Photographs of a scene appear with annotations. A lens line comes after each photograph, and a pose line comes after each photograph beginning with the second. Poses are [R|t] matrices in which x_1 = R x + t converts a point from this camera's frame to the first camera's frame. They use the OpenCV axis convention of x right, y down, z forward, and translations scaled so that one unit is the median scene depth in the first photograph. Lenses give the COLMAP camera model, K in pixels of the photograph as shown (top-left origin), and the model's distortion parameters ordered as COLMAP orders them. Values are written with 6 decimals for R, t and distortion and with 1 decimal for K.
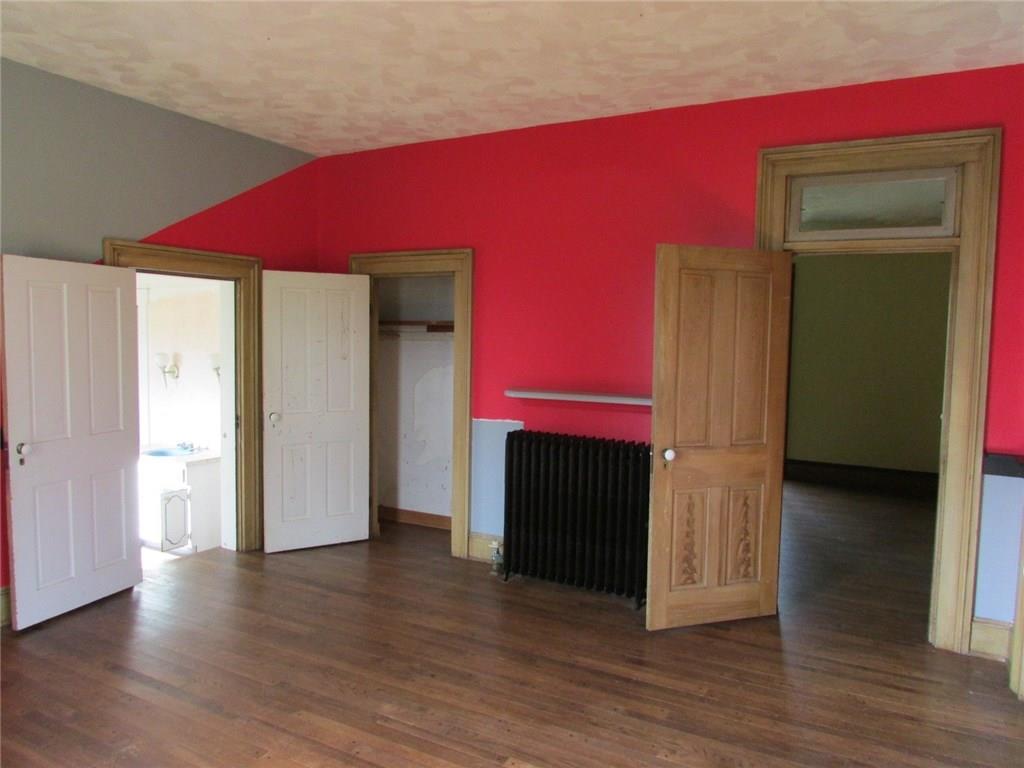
lens RADIAL K [[739.9, 0, 506.8], [0, 739.9, 385.7], [0, 0, 1]] dist [-0.007991, -0.002883]
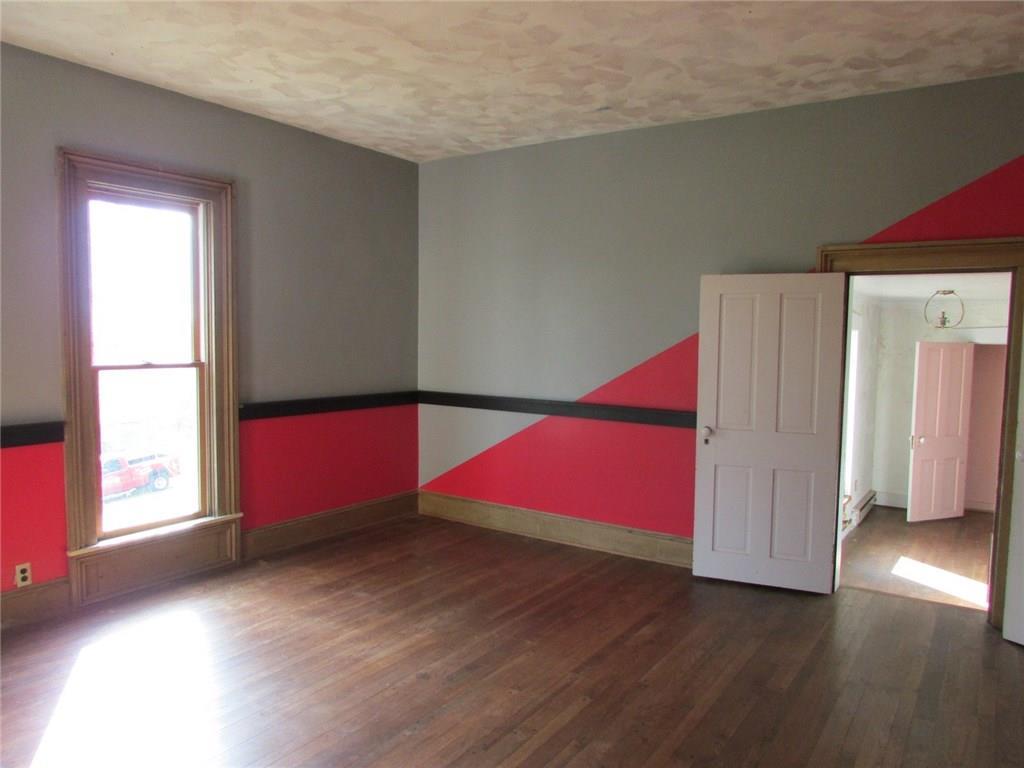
lens RADIAL K [[739.9, 0, 511.0], [0, 739.9, 383.0], [0, 0, 1]] dist [-0.007991, -0.002883]
pose [[-0.086428, 0.042399, -0.995355, 0.561029], [-0.079126, 0.995646, 0.049282, -0.029017], [0.993111, 0.083018, -0.082697, 0.721751]]
